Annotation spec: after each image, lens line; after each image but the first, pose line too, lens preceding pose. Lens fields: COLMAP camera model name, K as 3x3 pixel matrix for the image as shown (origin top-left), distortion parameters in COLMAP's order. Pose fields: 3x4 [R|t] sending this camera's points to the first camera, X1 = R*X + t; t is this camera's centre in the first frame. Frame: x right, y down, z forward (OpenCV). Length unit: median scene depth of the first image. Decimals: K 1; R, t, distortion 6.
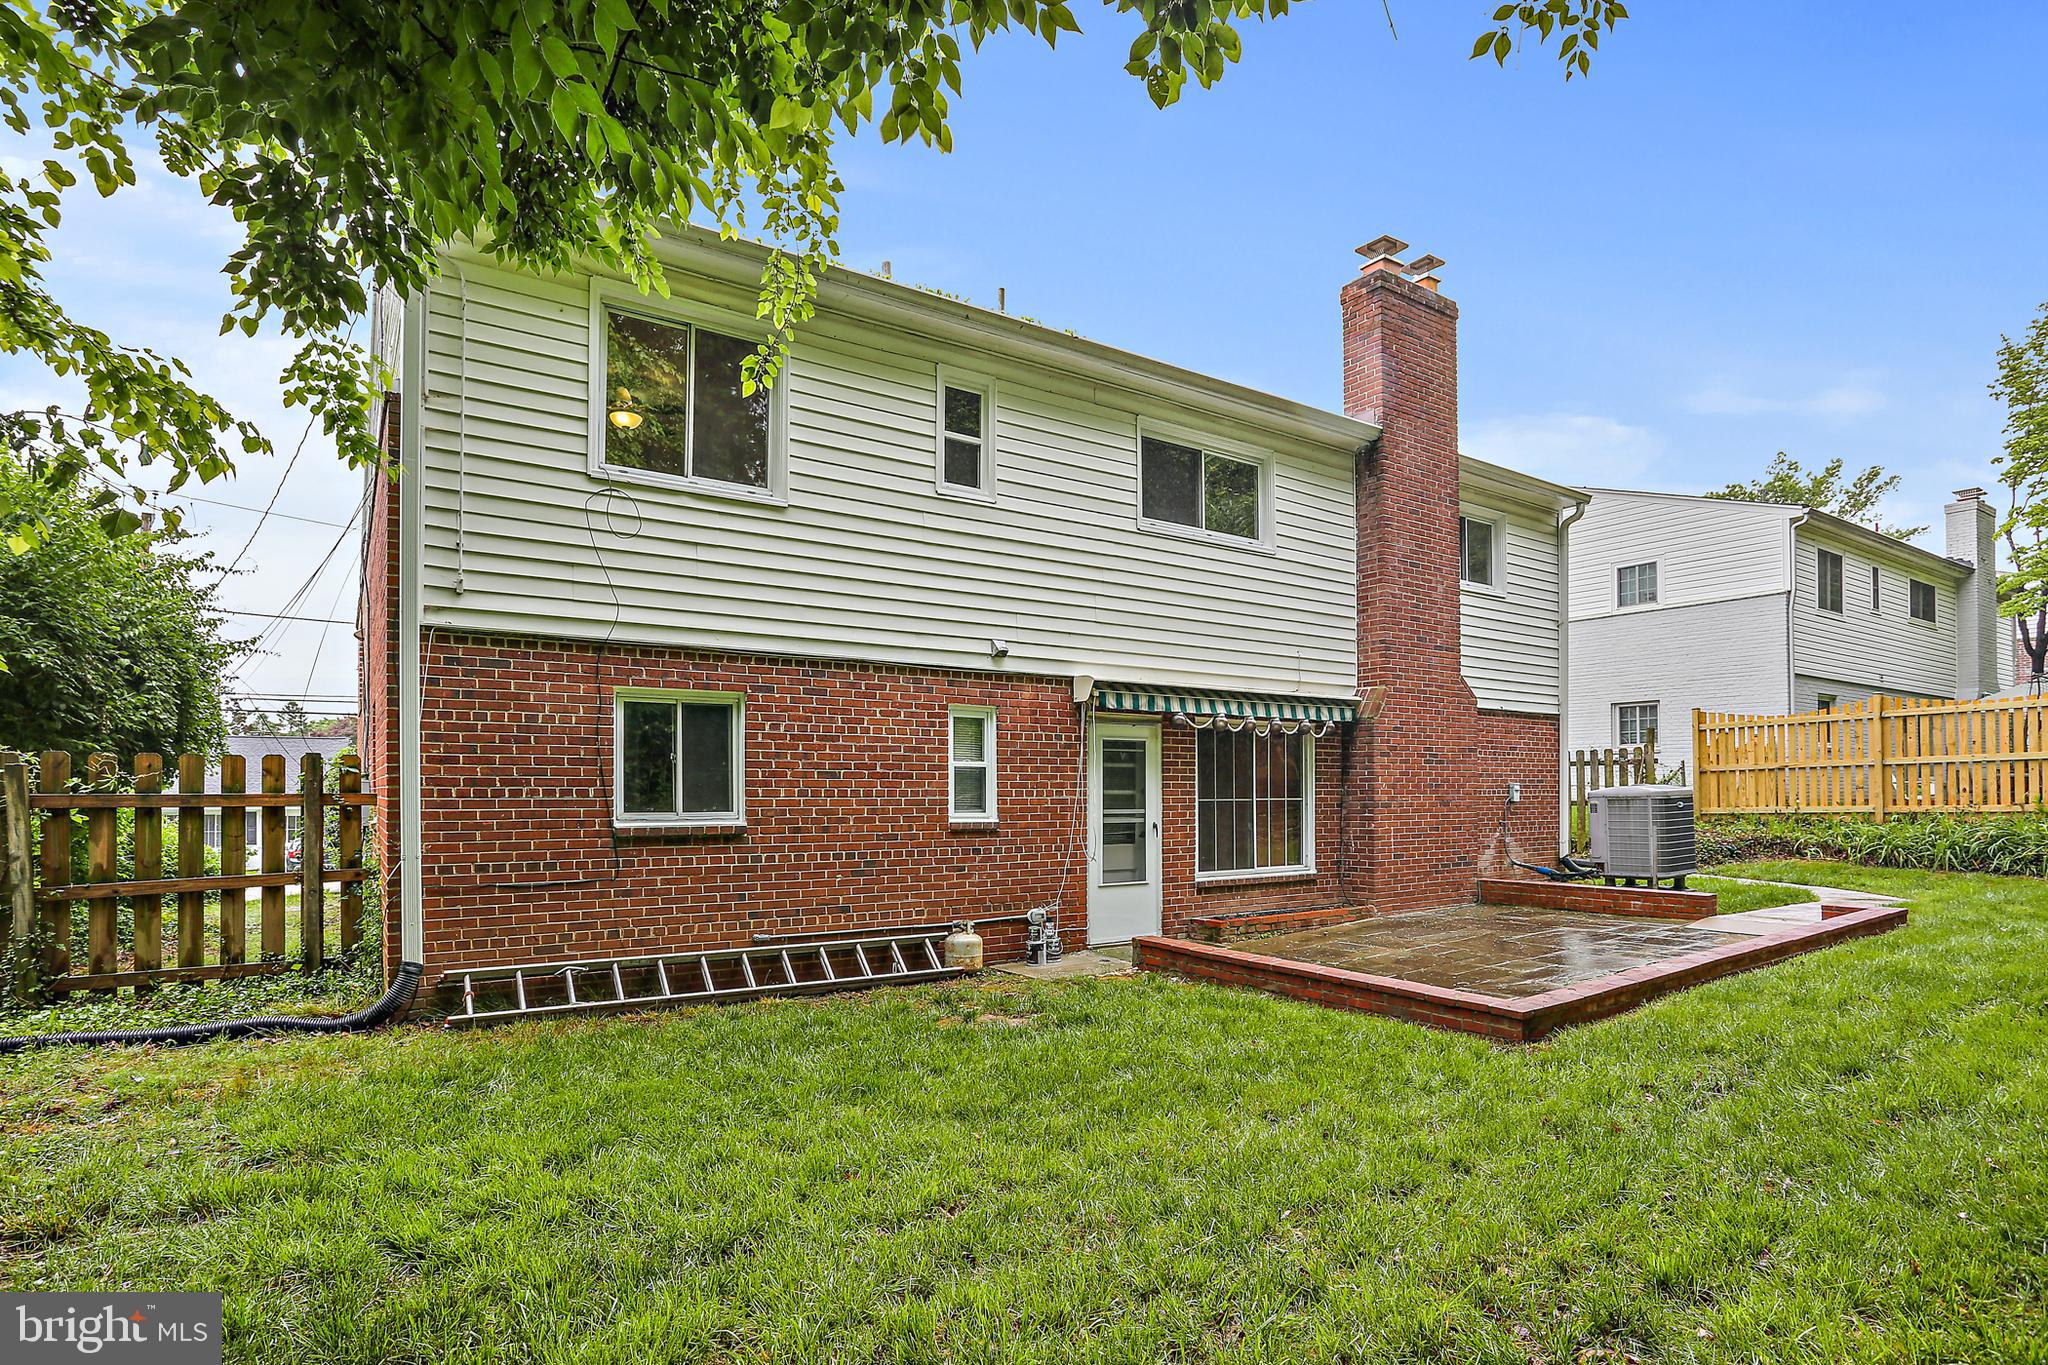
lens RADIAL K [[1120.7, 0, 915.5], [0, 1120.7, 756.6], [0, 0, 1]] dist [-0.054004, 0.024078]
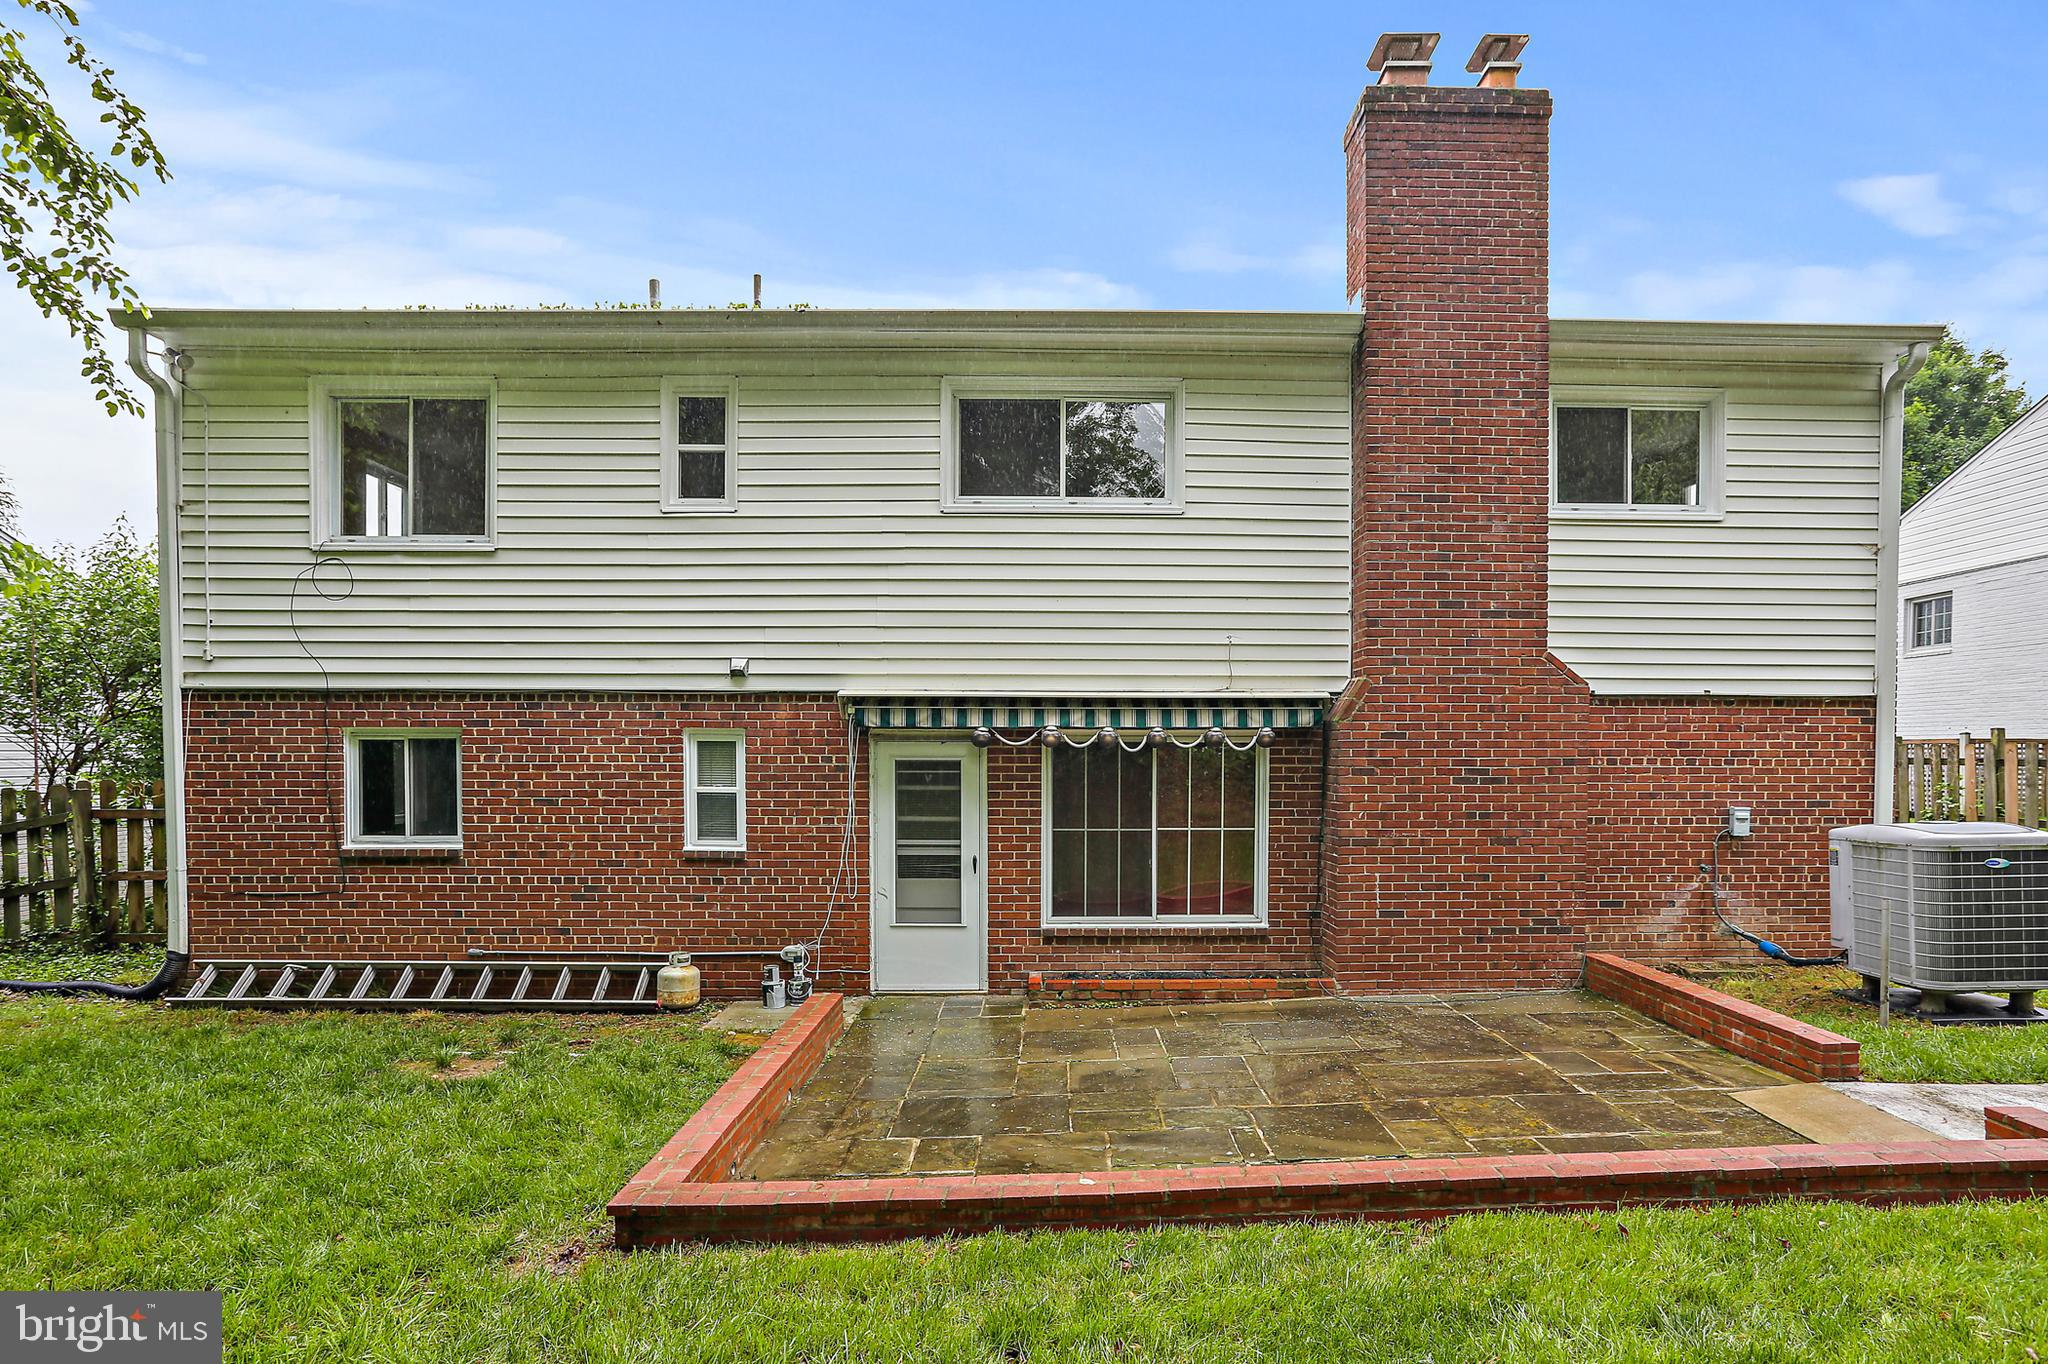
lens RADIAL K [[1013.6, 0, 1024.1], [0, 1013.6, 759.8], [0, 0, 1]] dist [-0.036081, 0.019299]
pose [[0.840180, 0.002641, -0.542301, 0.734409], [0.015751, 0.999447, 0.029271, -0.040008], [0.542079, -0.033134, 0.839674, 0.413775]]
